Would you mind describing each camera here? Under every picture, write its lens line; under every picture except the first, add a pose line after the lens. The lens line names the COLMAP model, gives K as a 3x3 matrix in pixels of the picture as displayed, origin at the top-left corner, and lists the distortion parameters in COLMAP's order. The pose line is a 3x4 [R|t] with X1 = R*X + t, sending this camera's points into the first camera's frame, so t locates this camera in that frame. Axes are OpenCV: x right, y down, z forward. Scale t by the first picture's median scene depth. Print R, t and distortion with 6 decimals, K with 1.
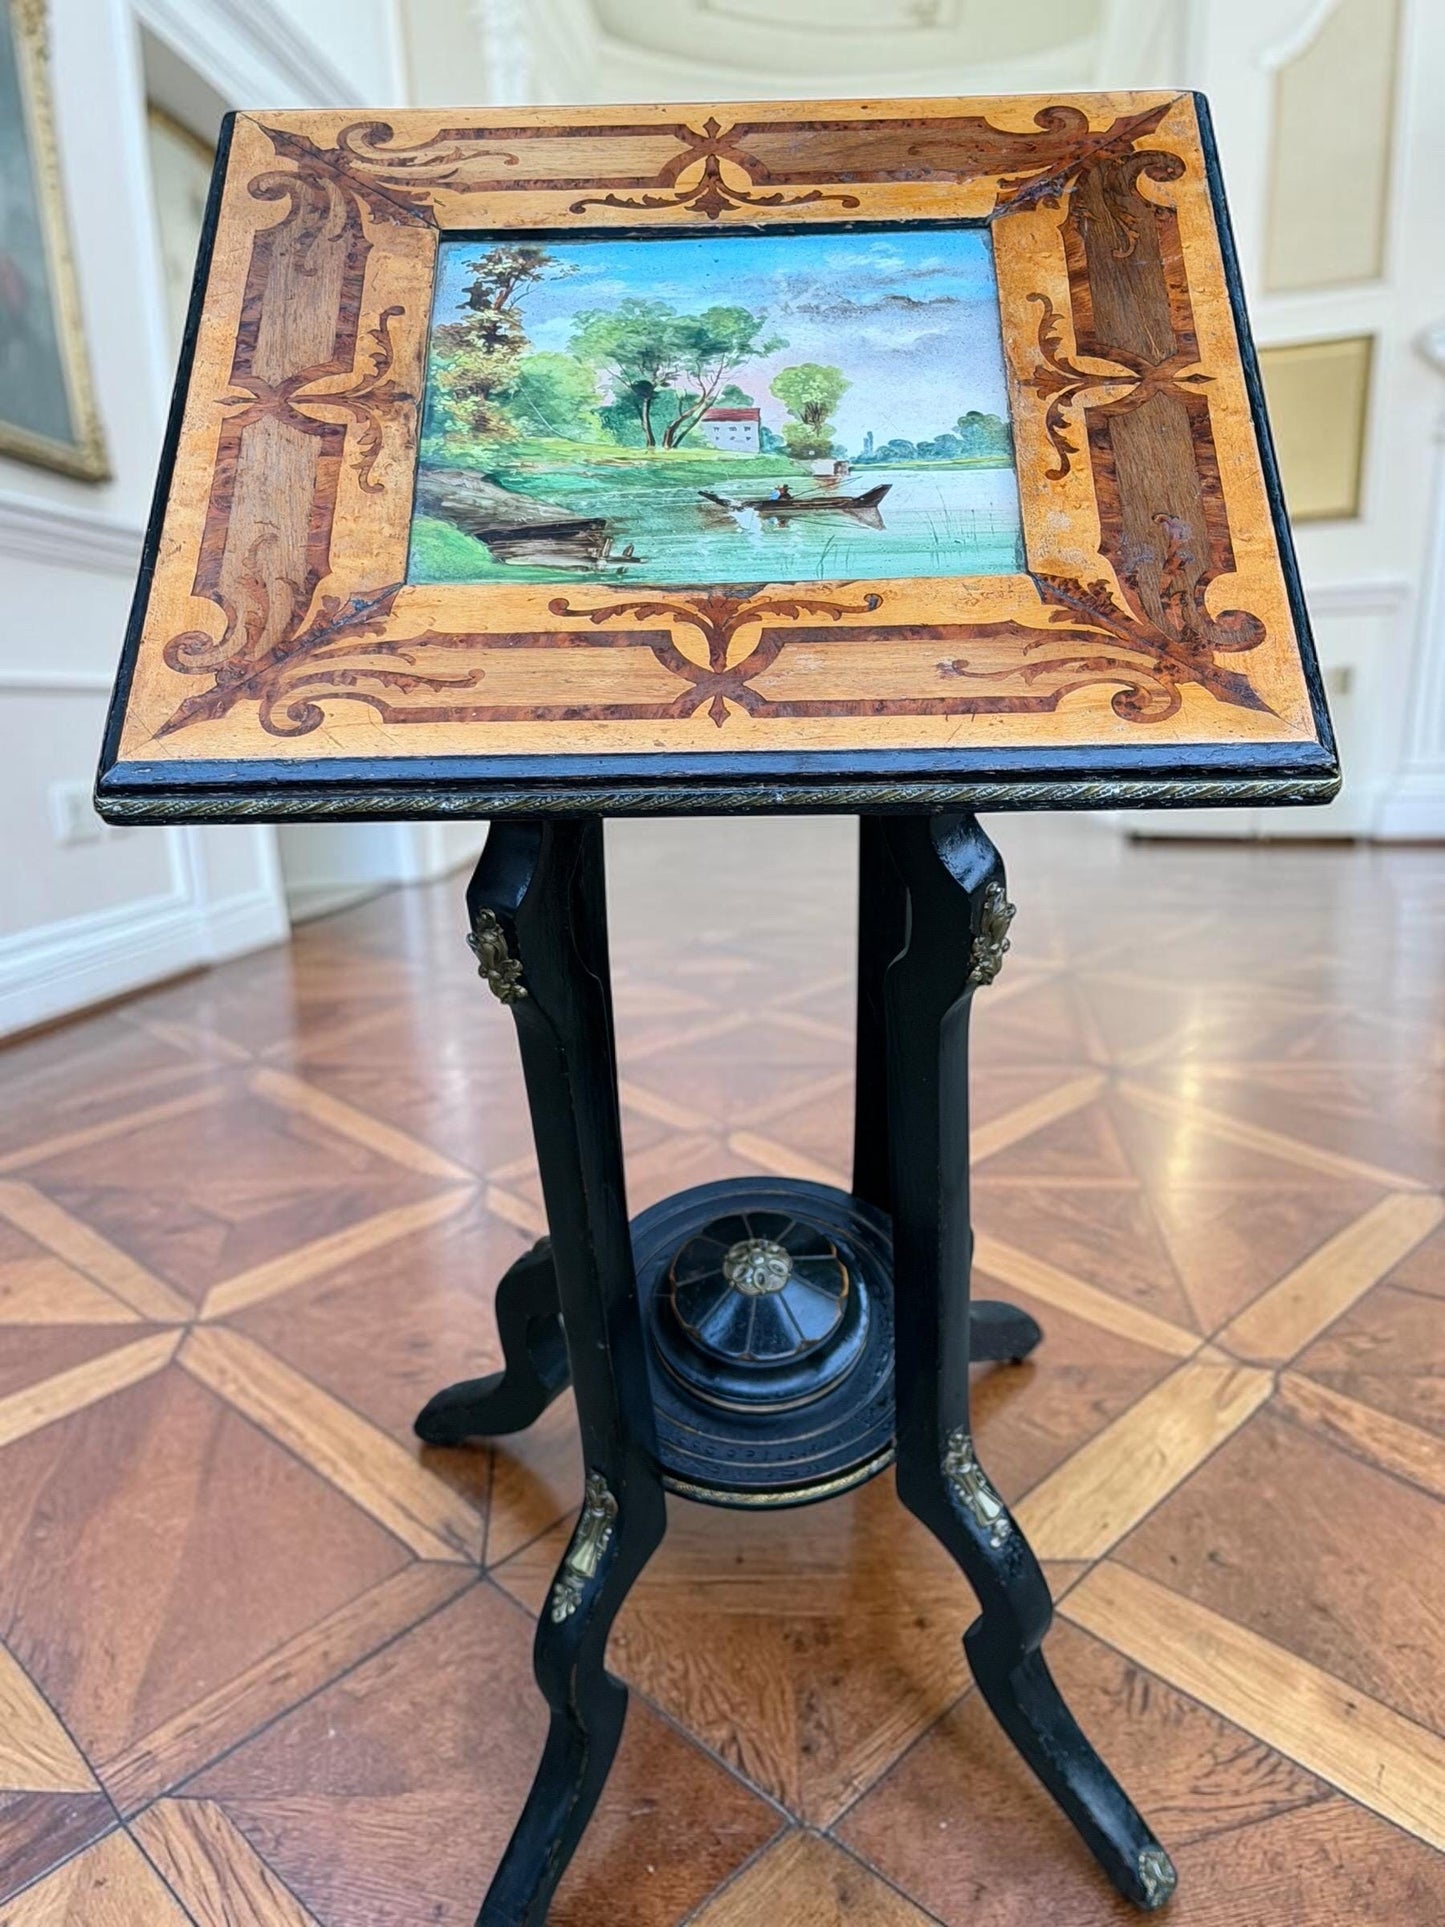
lens RADIAL K [[3024.4, 0, 722.1], [0, 3024.4, 990.5], [0, 0, 1]] dist [0.146407, 0.000000]
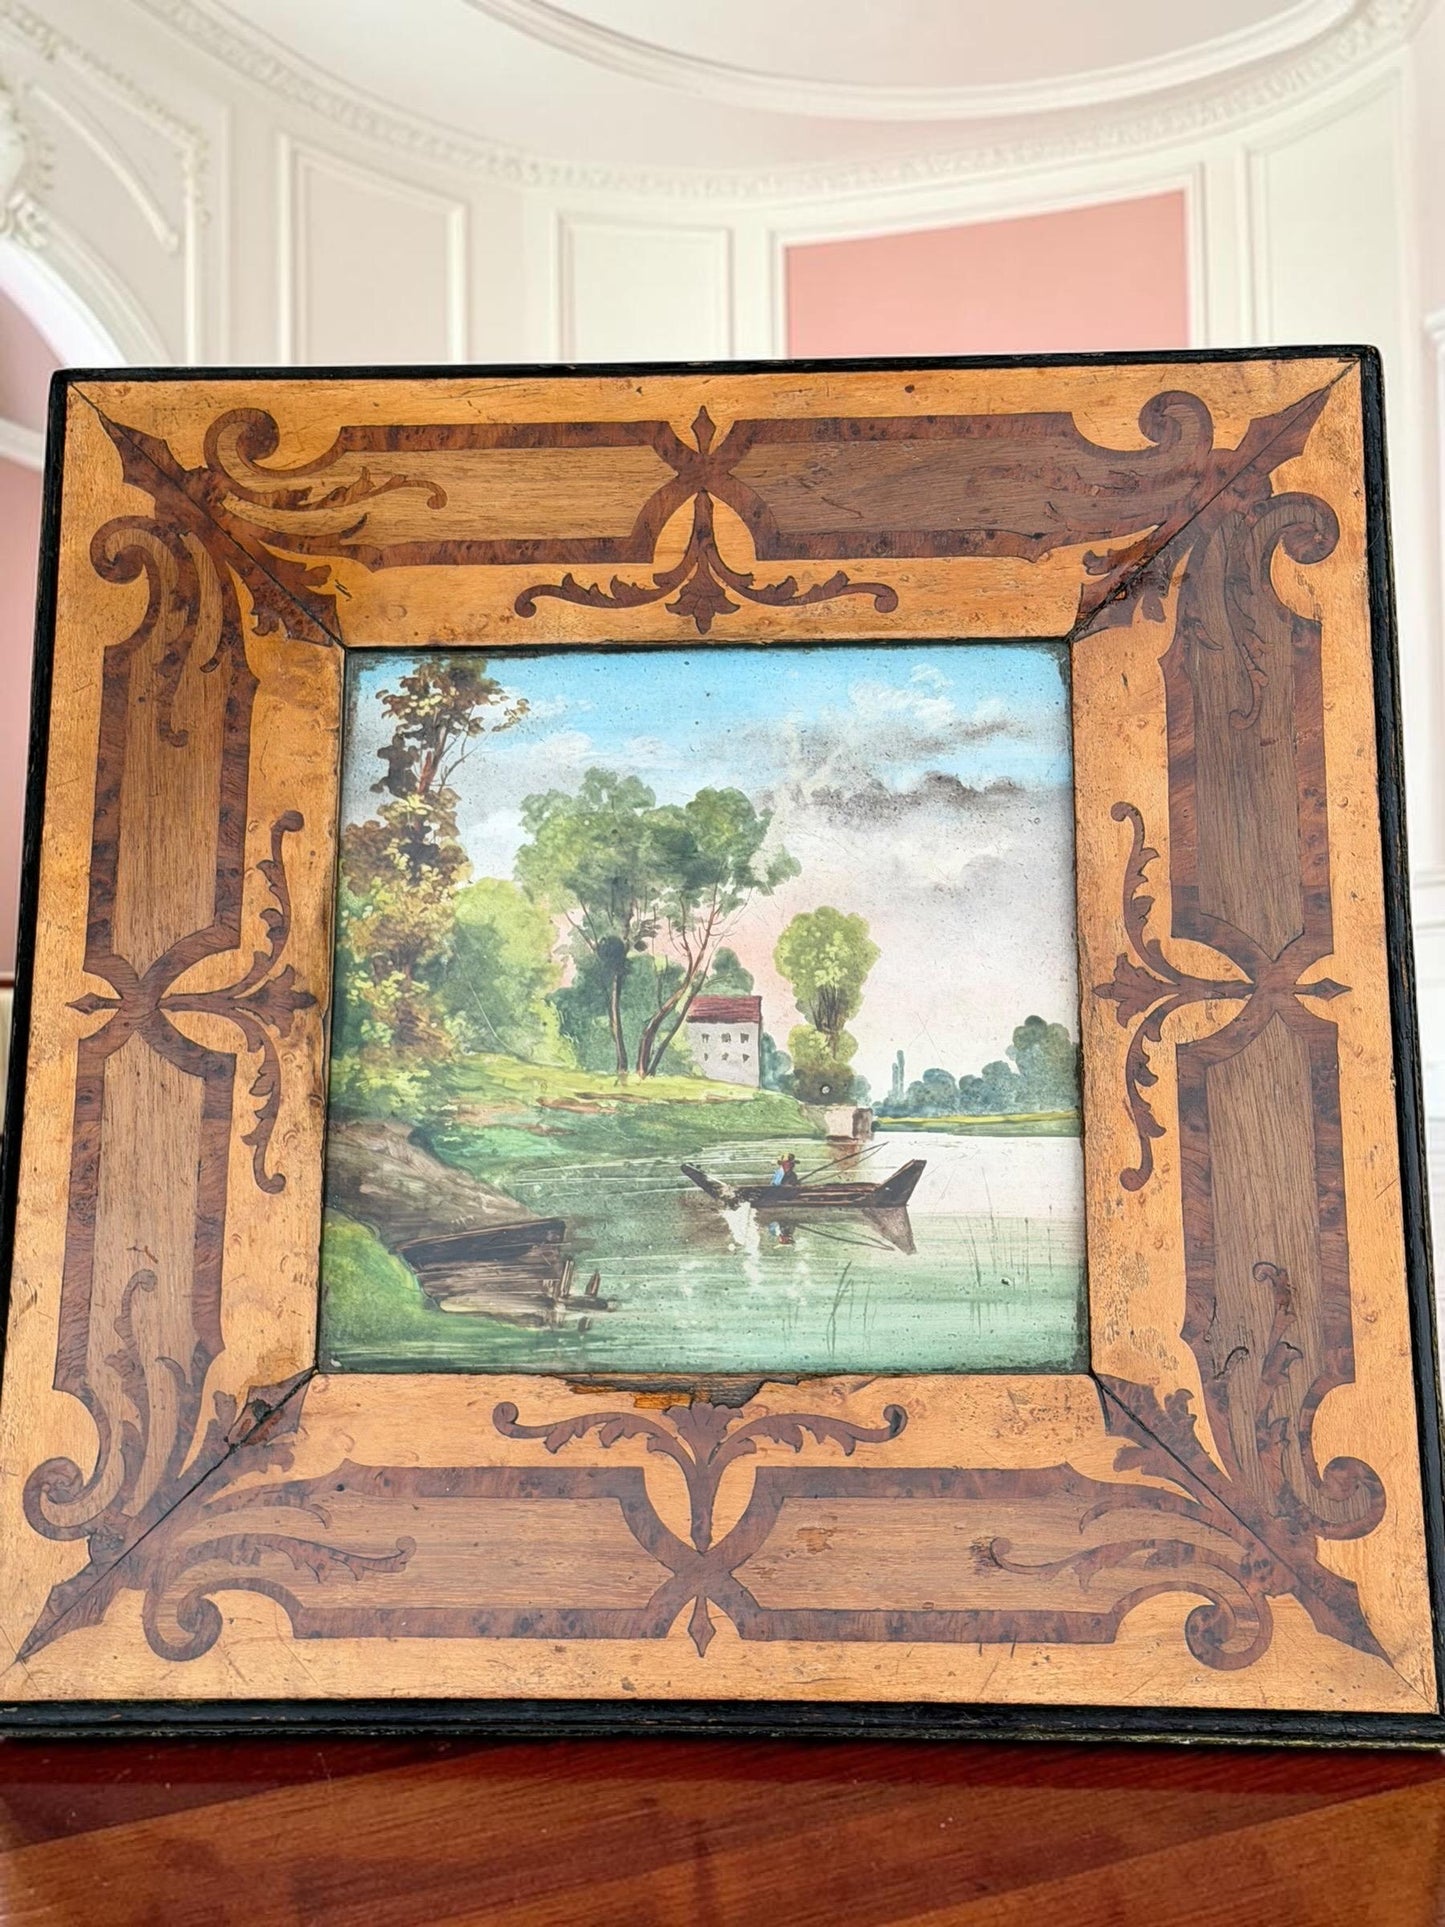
lens RADIAL K [[3024.4, 0, 705.4], [0, 3024.4, 941.0], [0, 0, 1]] dist [0.146407, 0.000000]
pose [[0.999337, 0.000465, -0.036397, 0.026244], [0.016398, 0.886947, 0.461580, -0.559638], [0.032497, -0.461871, 0.886352, 0.313900]]
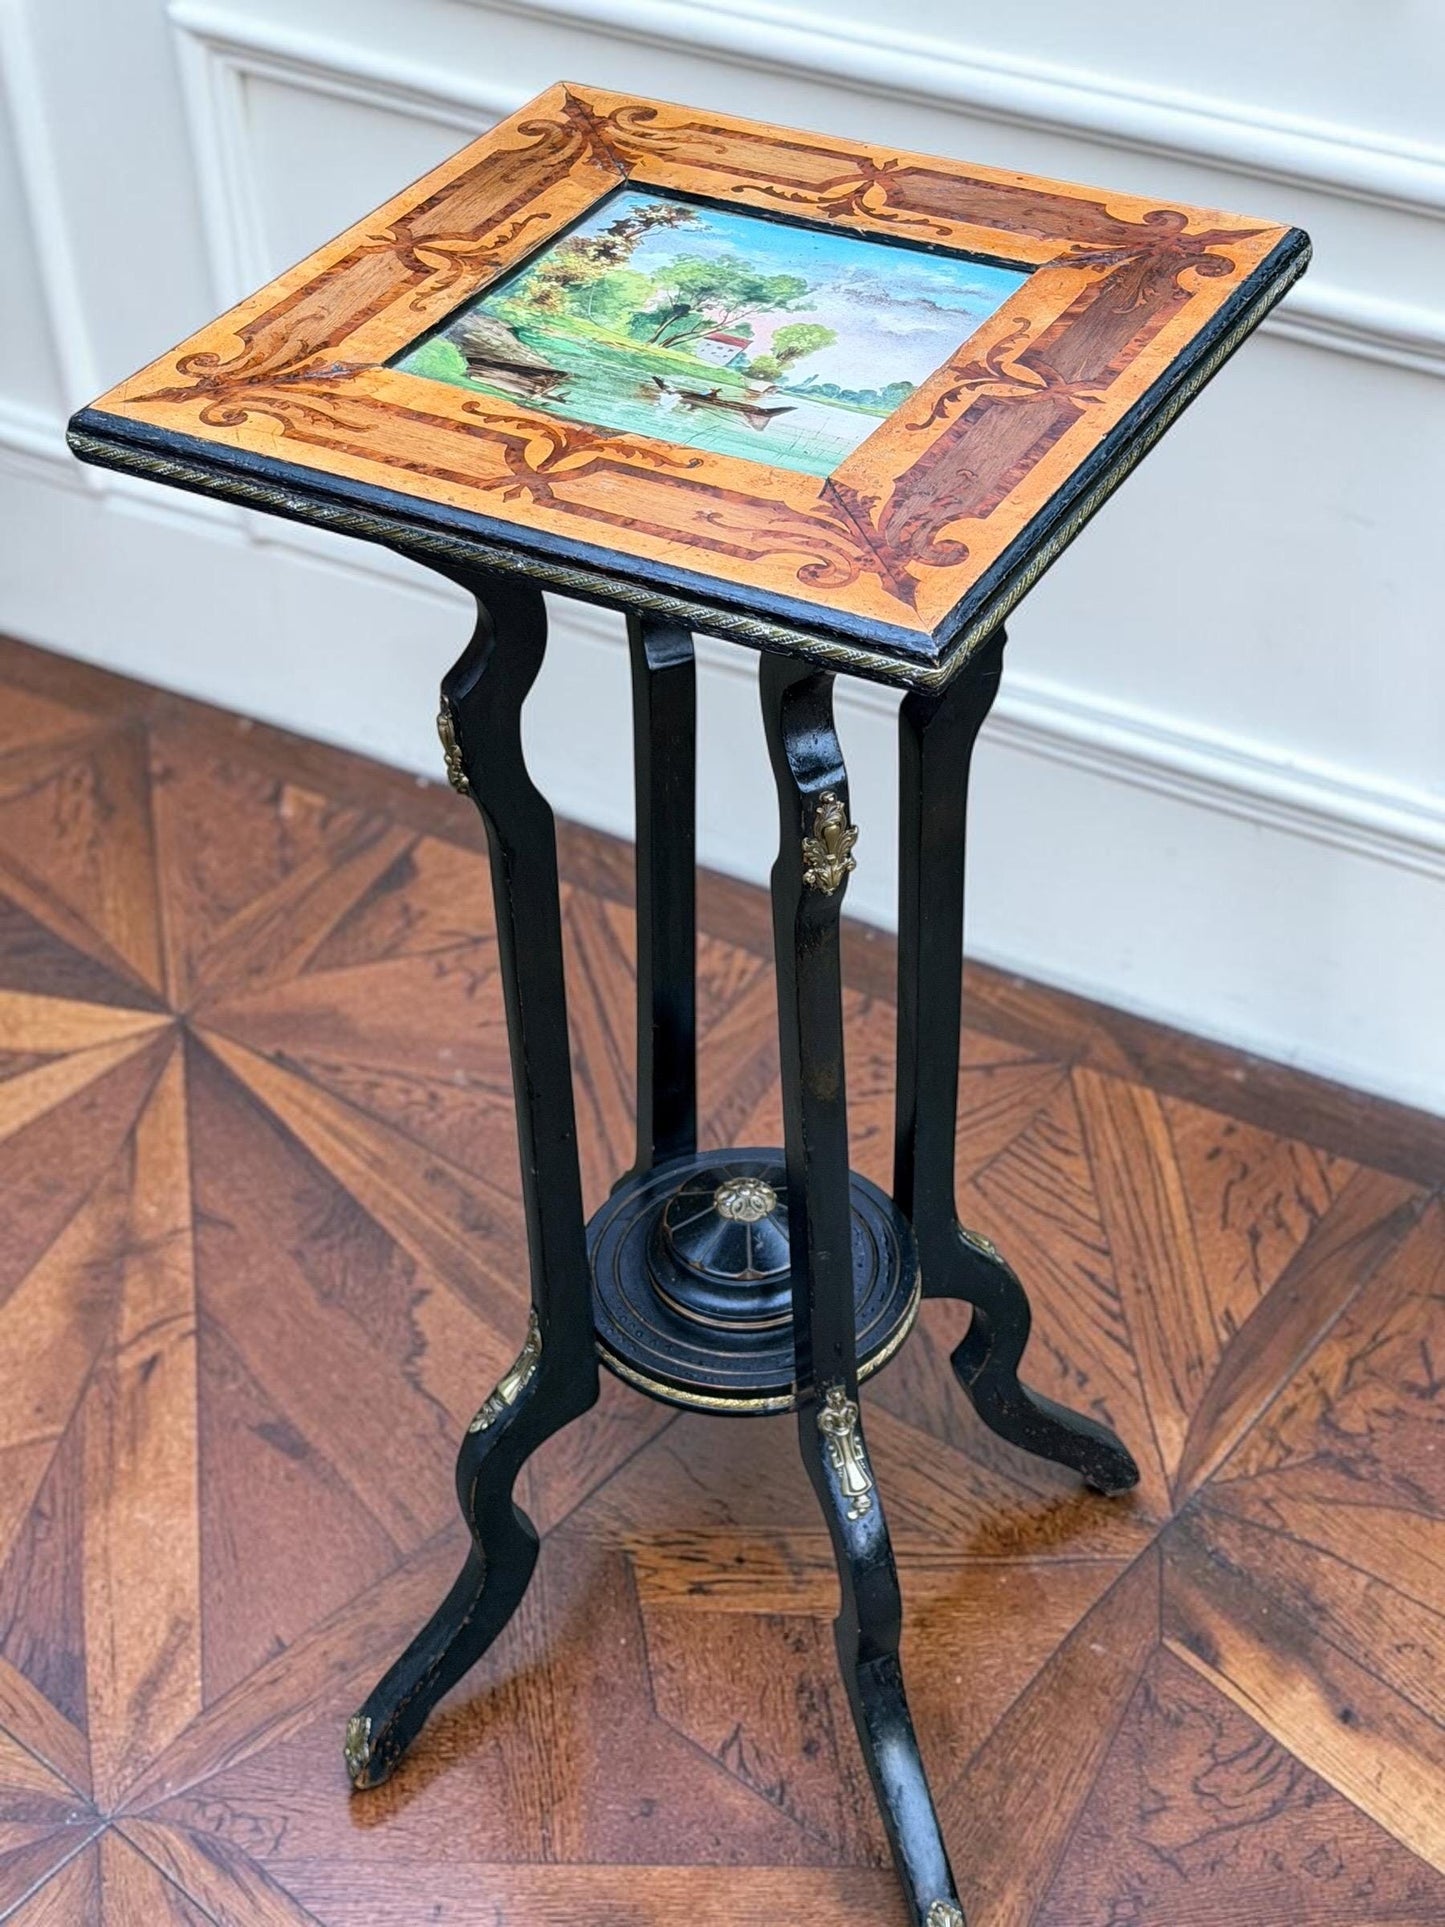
lens RADIAL K [[3024.4, 0, 733.1], [0, 3024.4, 957.8], [0, 0, 1]] dist [0.146407, 0.000000]
pose [[0.881334, 0.298319, -0.366410, 0.509785], [-0.349637, 0.933371, -0.081070, 0.131973], [0.317812, 0.199561, 0.926915, -0.057217]]
